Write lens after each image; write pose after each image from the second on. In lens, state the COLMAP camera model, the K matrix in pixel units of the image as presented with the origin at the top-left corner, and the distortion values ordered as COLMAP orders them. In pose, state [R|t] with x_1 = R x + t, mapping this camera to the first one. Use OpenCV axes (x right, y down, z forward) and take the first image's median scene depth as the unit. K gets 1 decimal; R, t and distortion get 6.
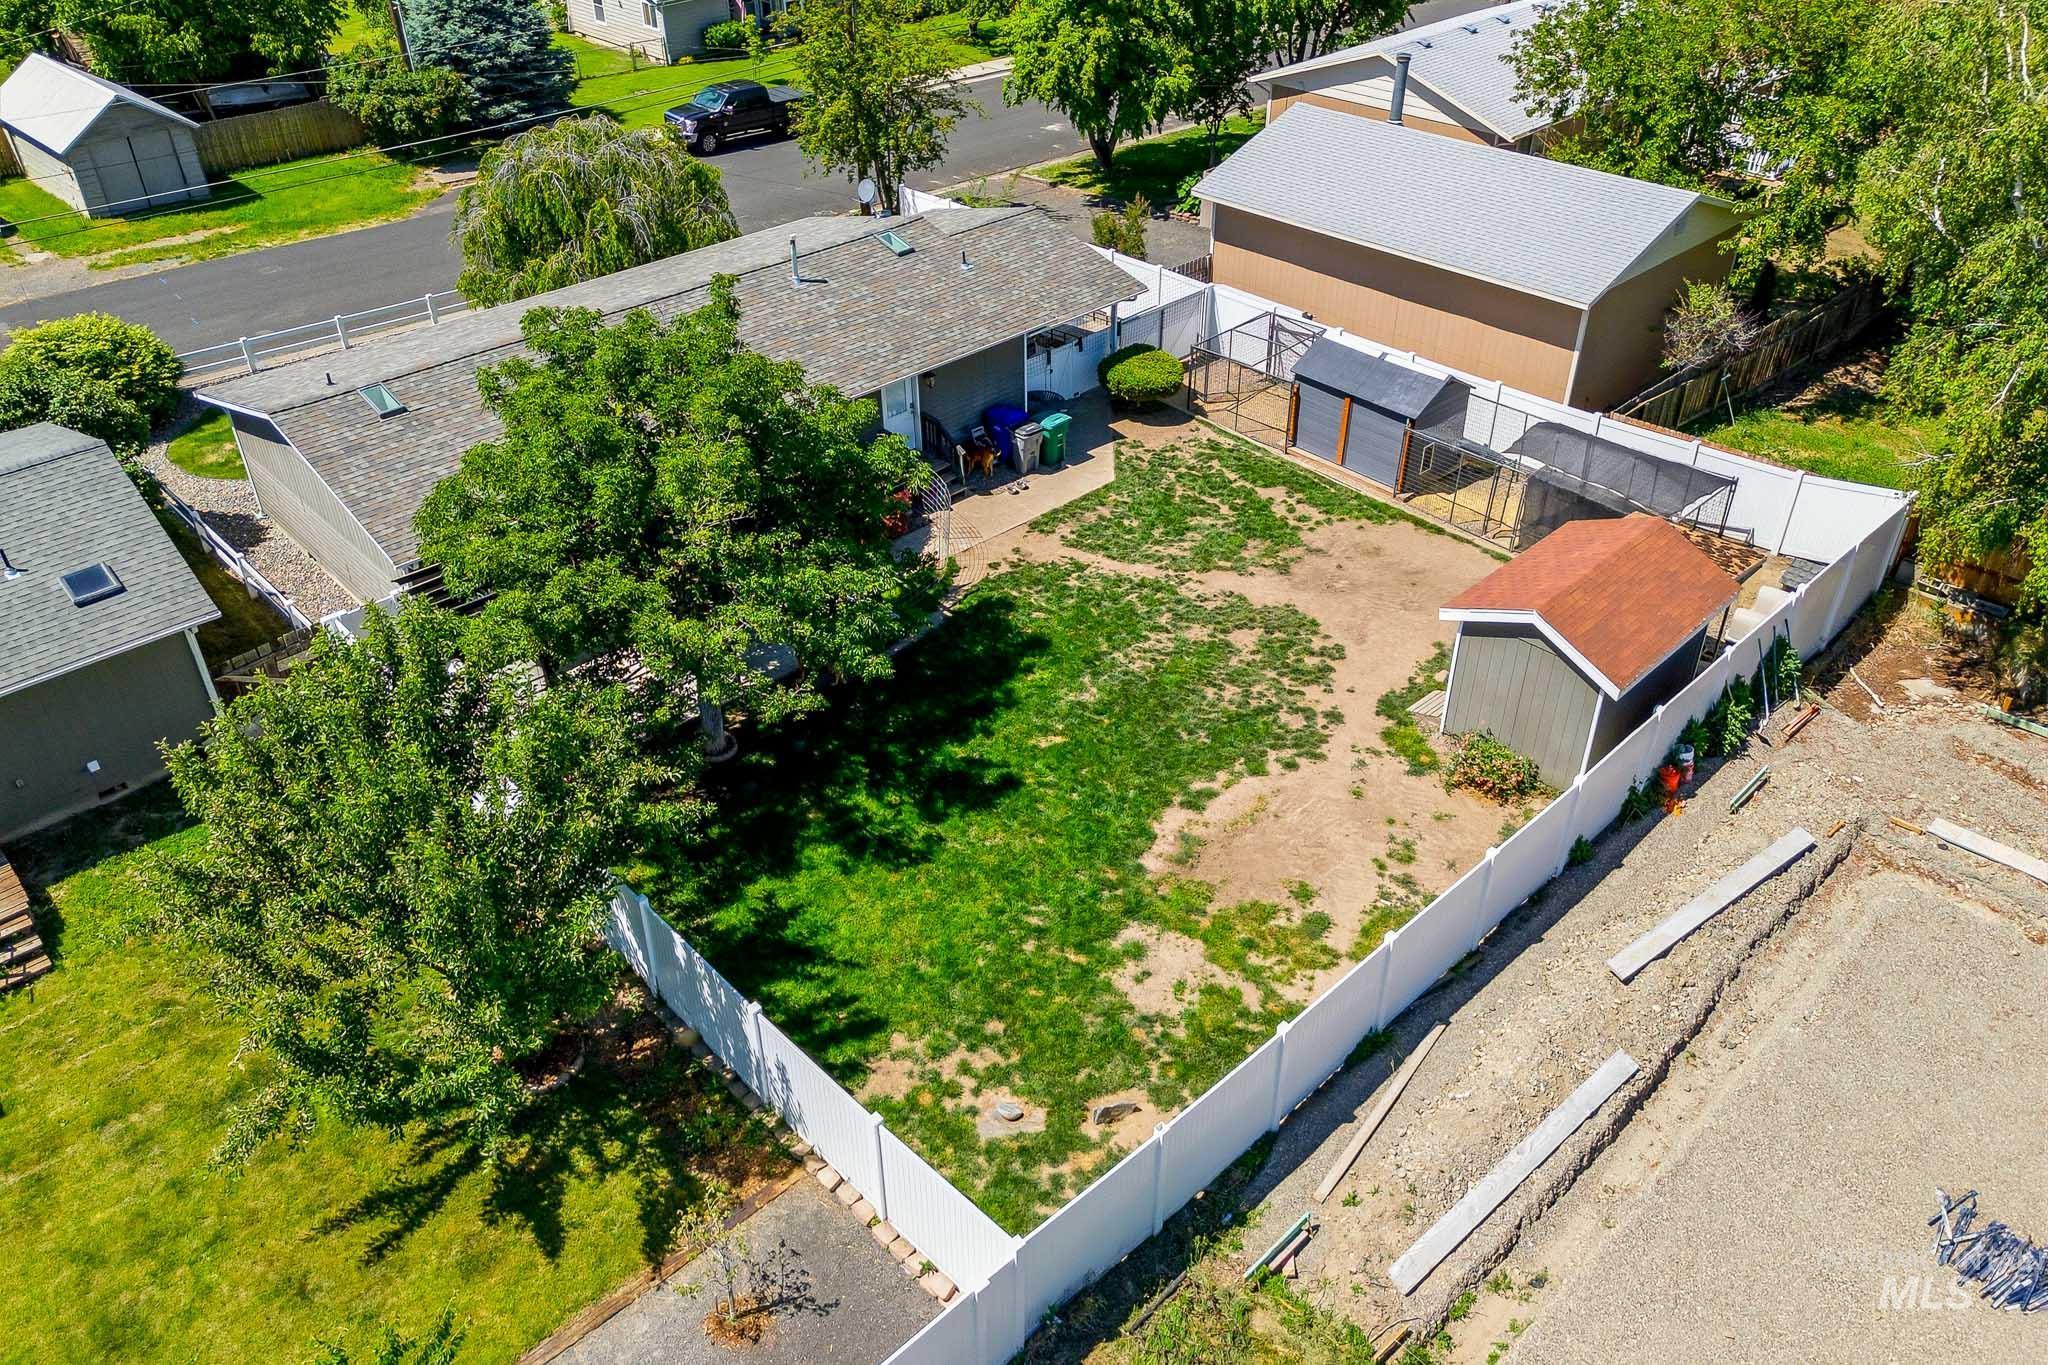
lens RADIAL K [[1503.7, 0, 1026.0], [0, 1503.7, 681.1], [0, 0, 1]] dist [0.012925, -0.011033]
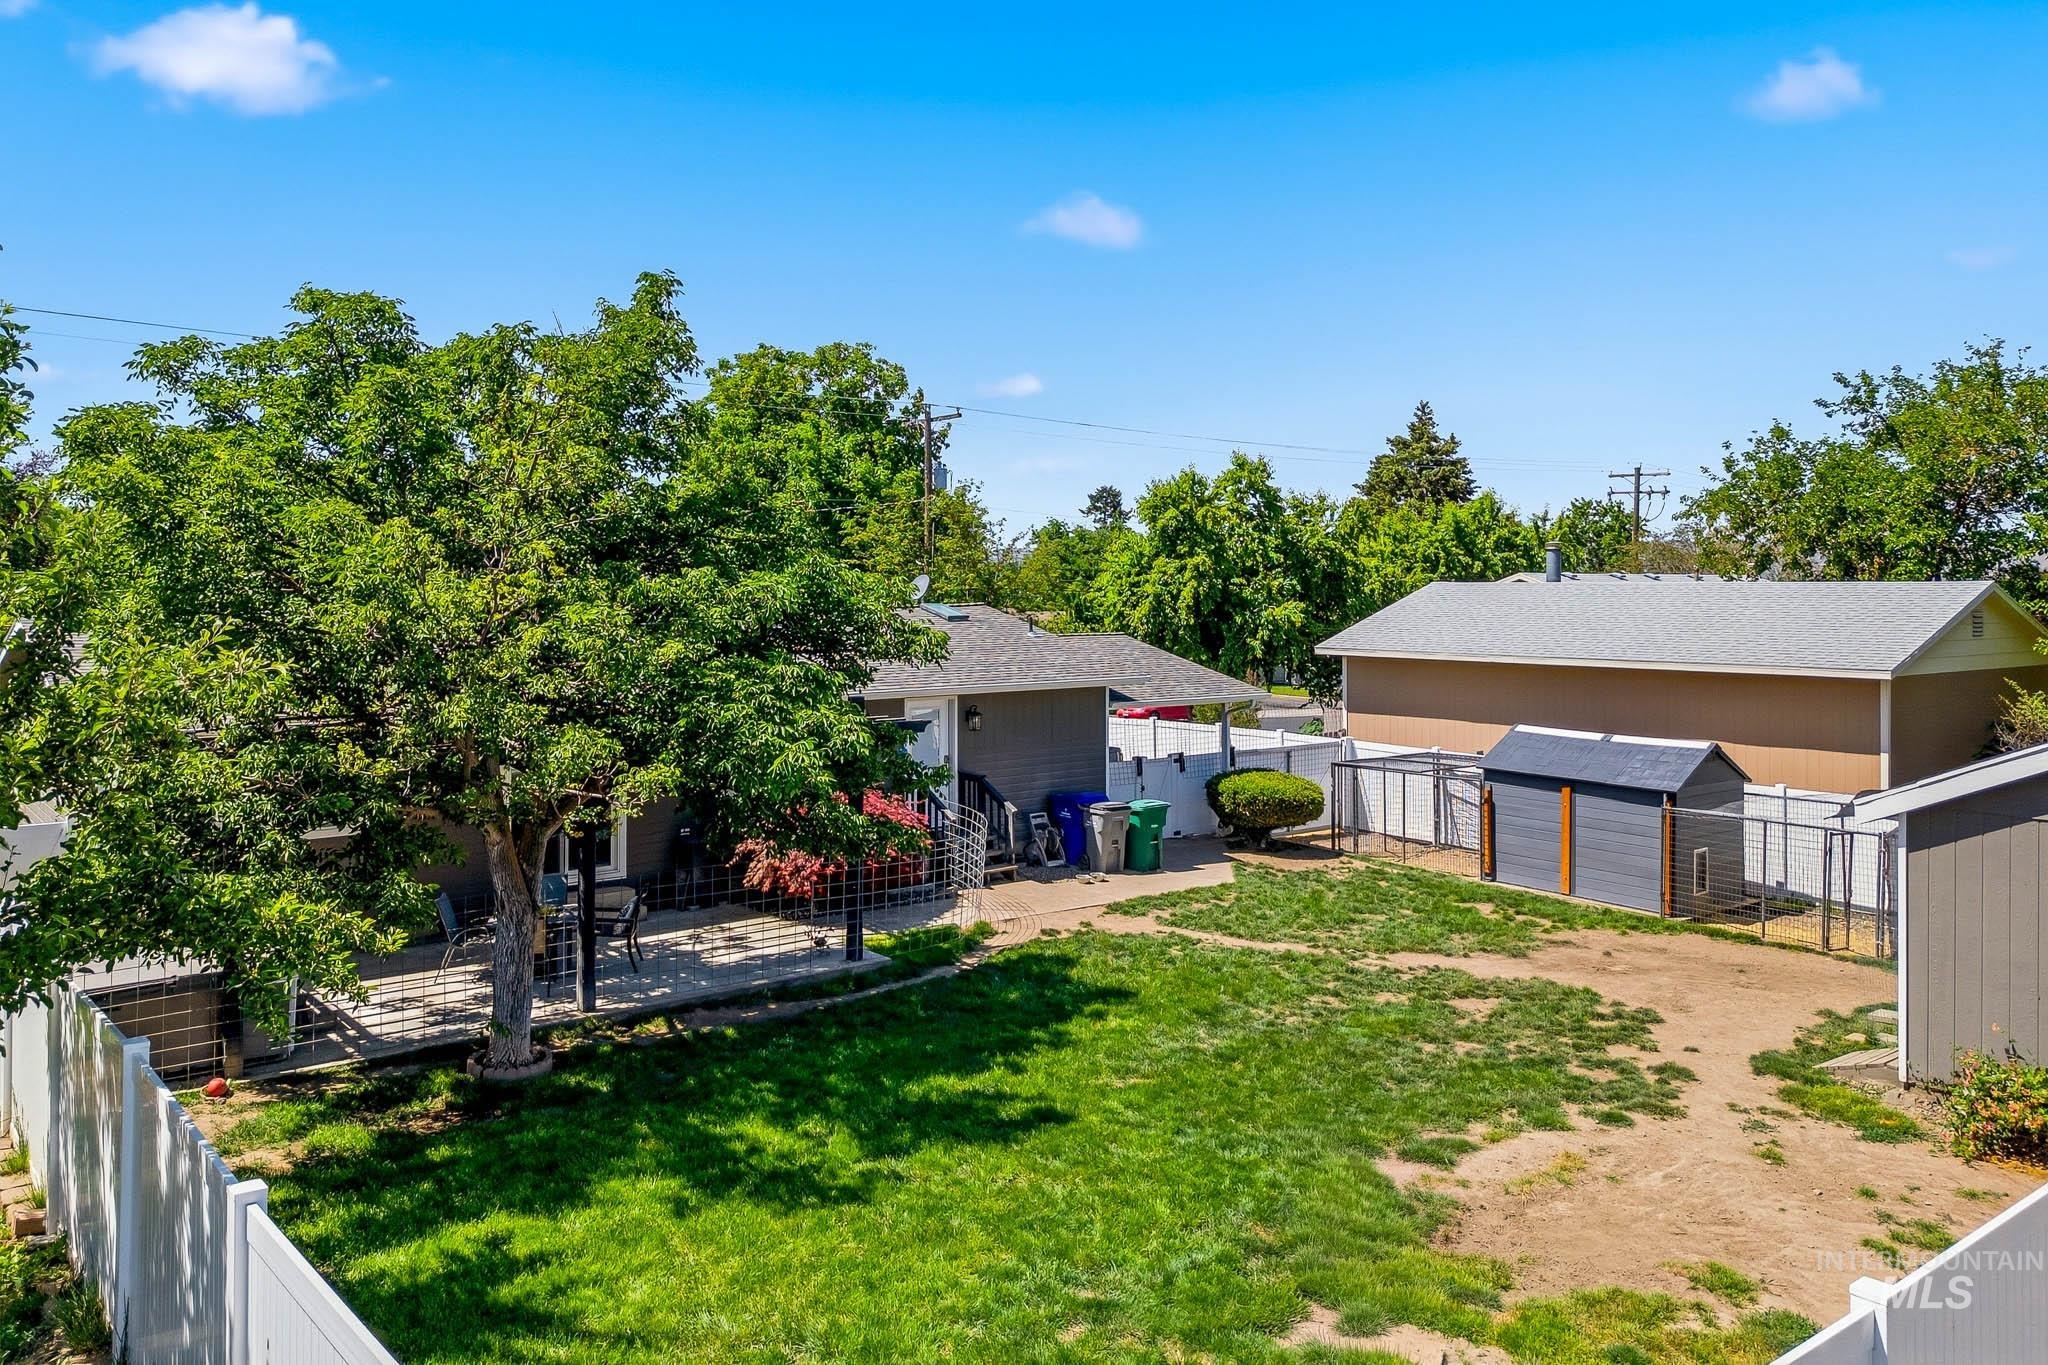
lens RADIAL K [[1503.7, 0, 1014.3], [0, 1503.7, 668.7], [0, 0, 1]] dist [0.012925, -0.011033]
pose [[0.996999, 0.002469, -0.077377, 0.015233], [-0.045556, 0.826826, -0.560611, 0.218583], [0.062594, 0.562453, 0.824457, 0.481825]]
